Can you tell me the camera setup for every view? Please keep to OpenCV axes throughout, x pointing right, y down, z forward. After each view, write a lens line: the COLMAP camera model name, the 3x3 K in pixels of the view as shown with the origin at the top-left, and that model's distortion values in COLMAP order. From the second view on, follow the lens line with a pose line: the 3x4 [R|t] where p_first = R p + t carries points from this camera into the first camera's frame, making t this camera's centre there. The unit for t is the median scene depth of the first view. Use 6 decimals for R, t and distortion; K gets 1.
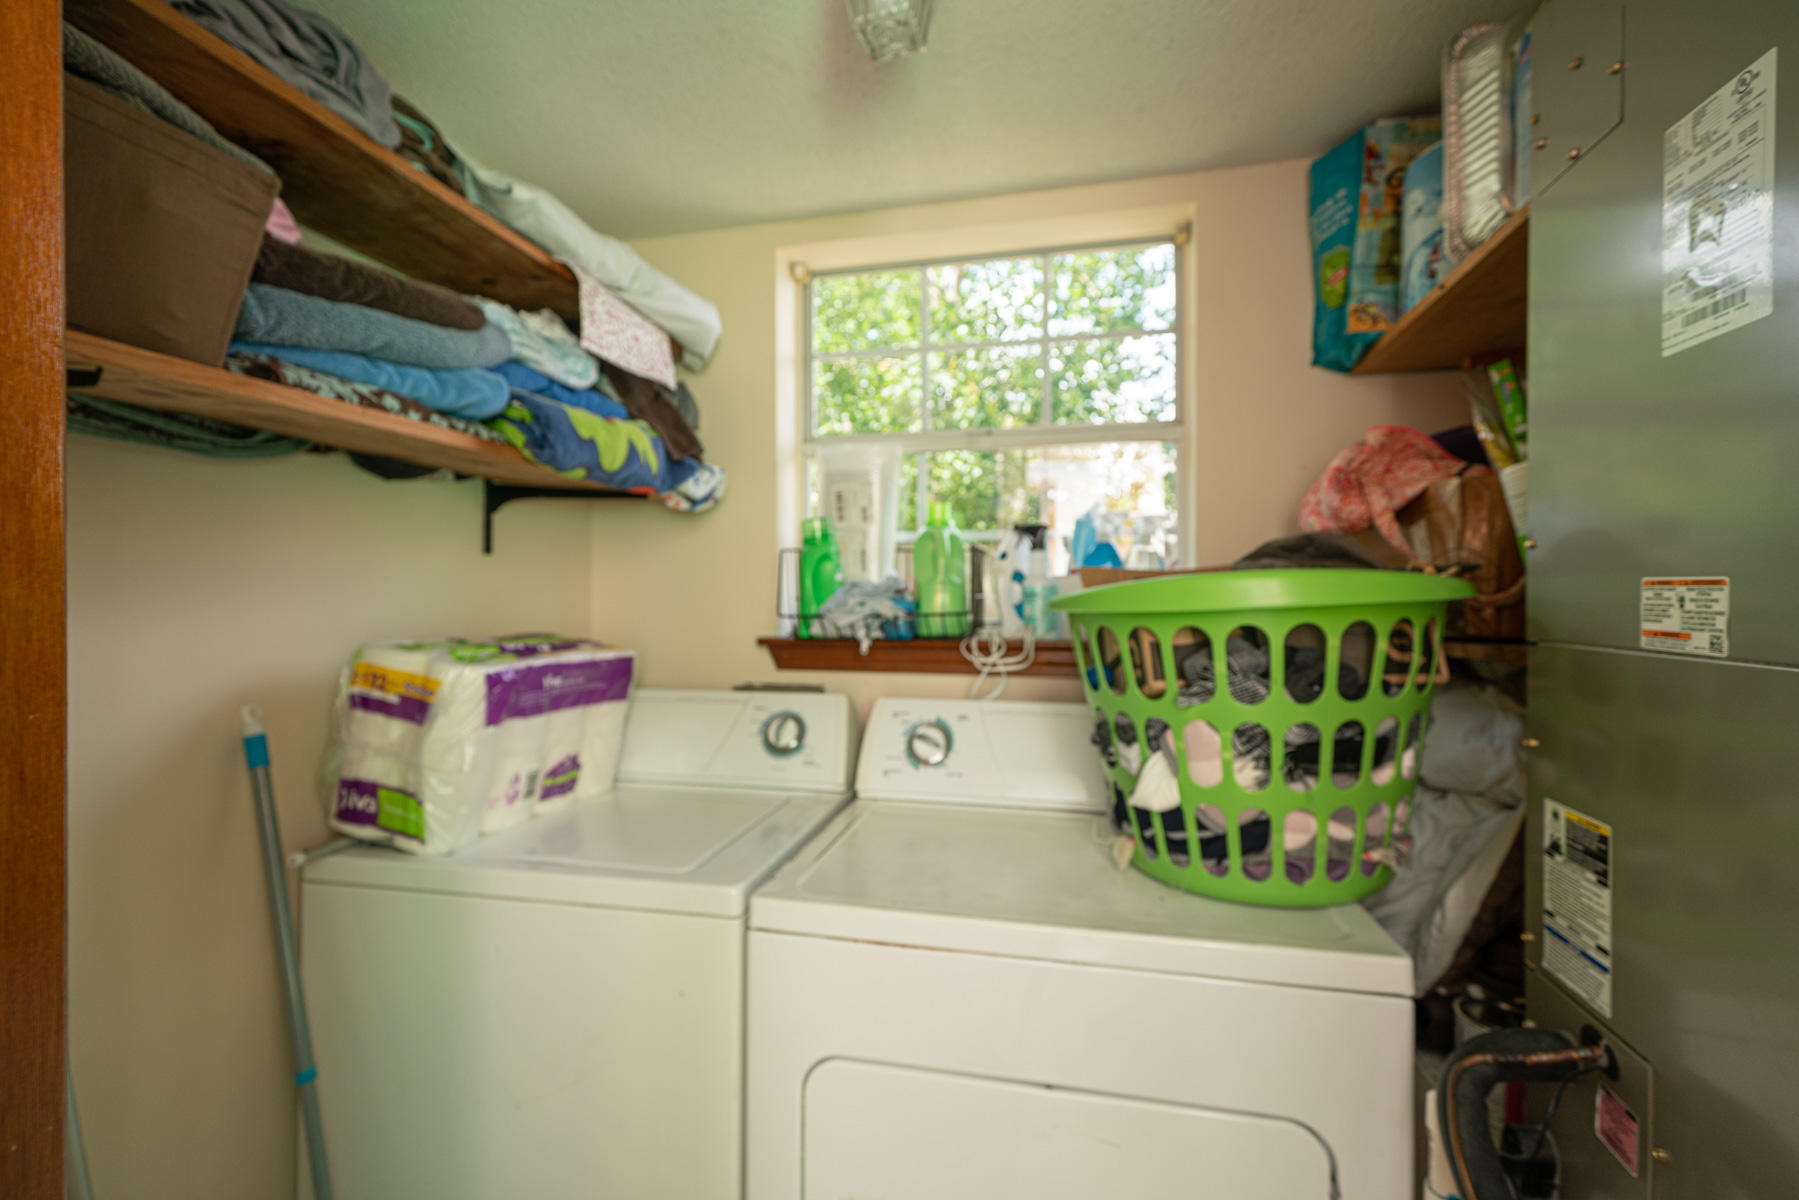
lens RADIAL K [[798.1, 0, 881.6], [0, 798.1, 597.4], [0, 0, 1]] dist [-0.005505, 0.000395]
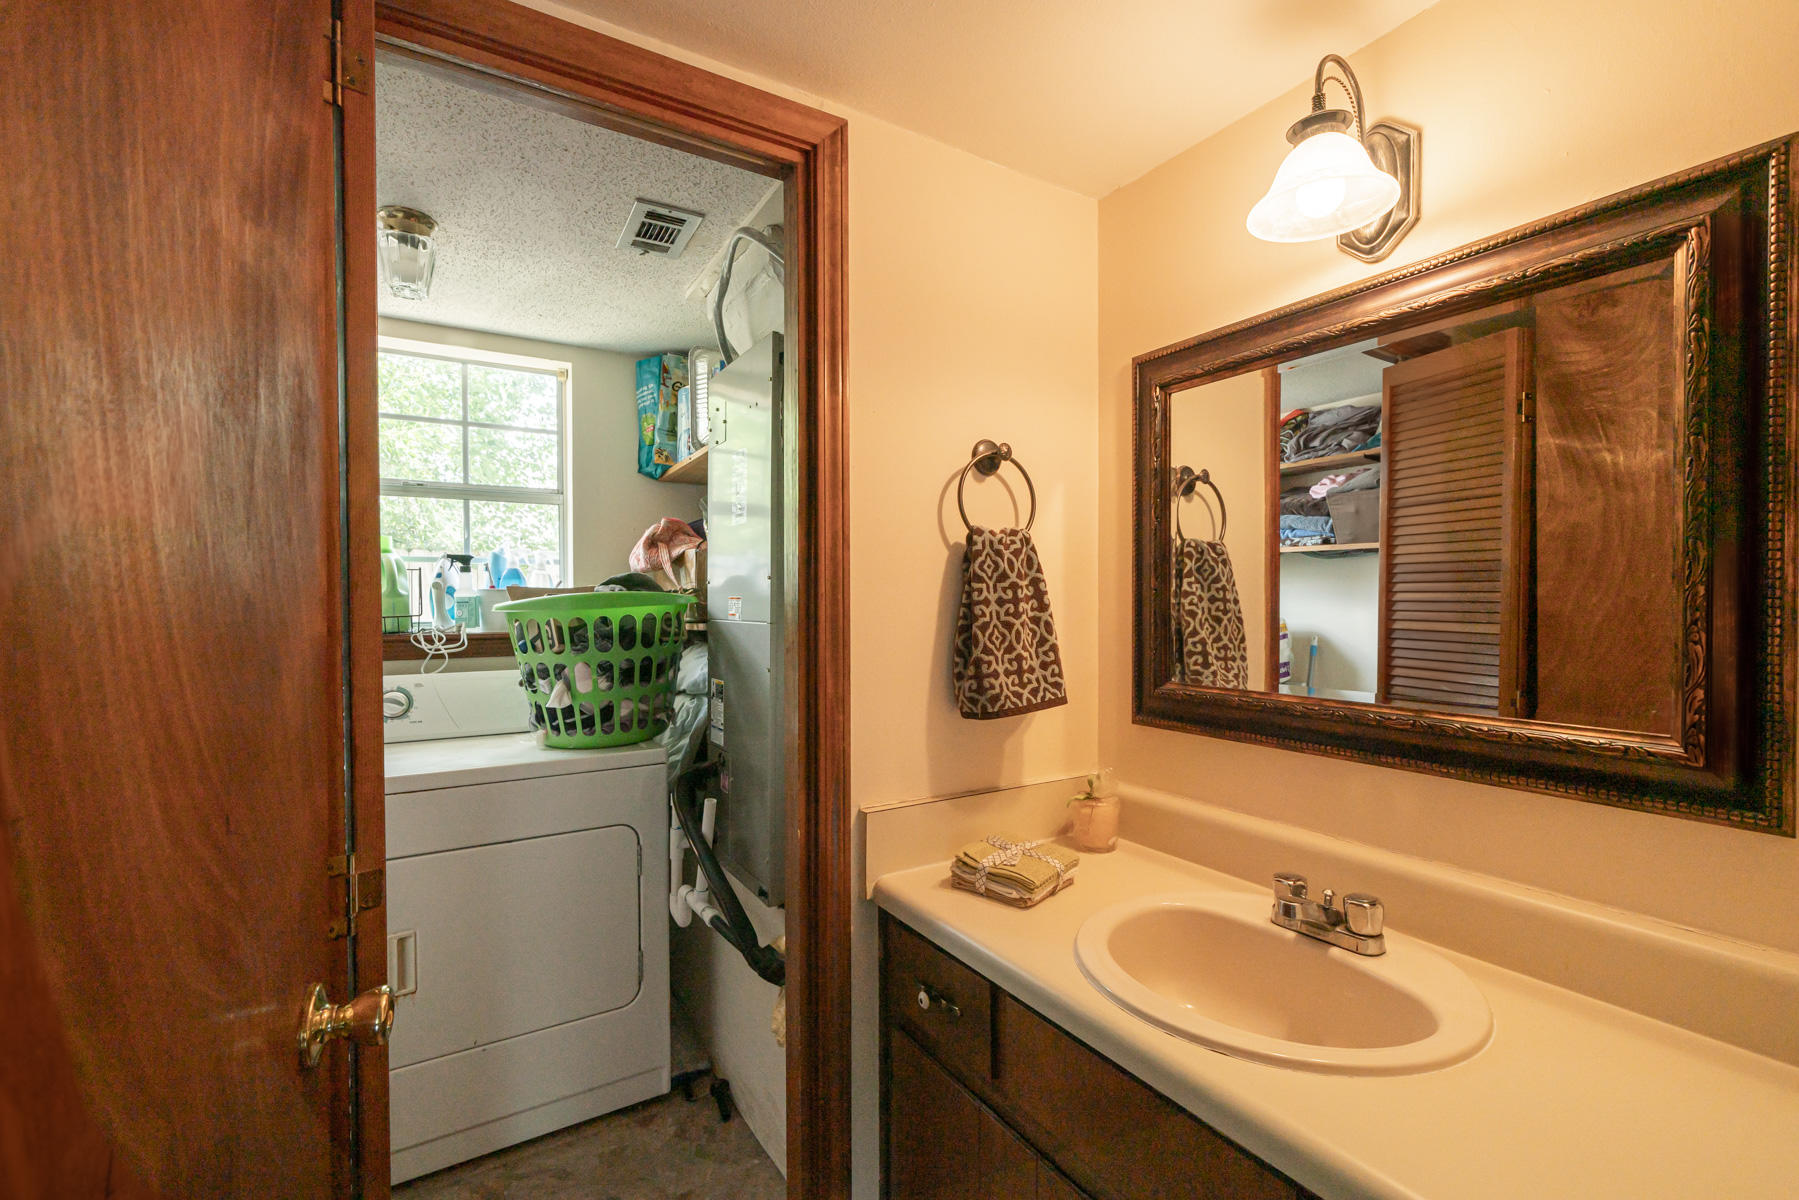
lens RADIAL K [[798.1, 0, 895.5], [0, 798.1, 607.6], [0, 0, 1]] dist [-0.005505, 0.000395]
pose [[0.709197, -0.007712, 0.704968, -0.483137], [0.005518, 0.999970, 0.005388, 0.003282], [-0.704989, 0.000069, 0.709218, -1.051327]]
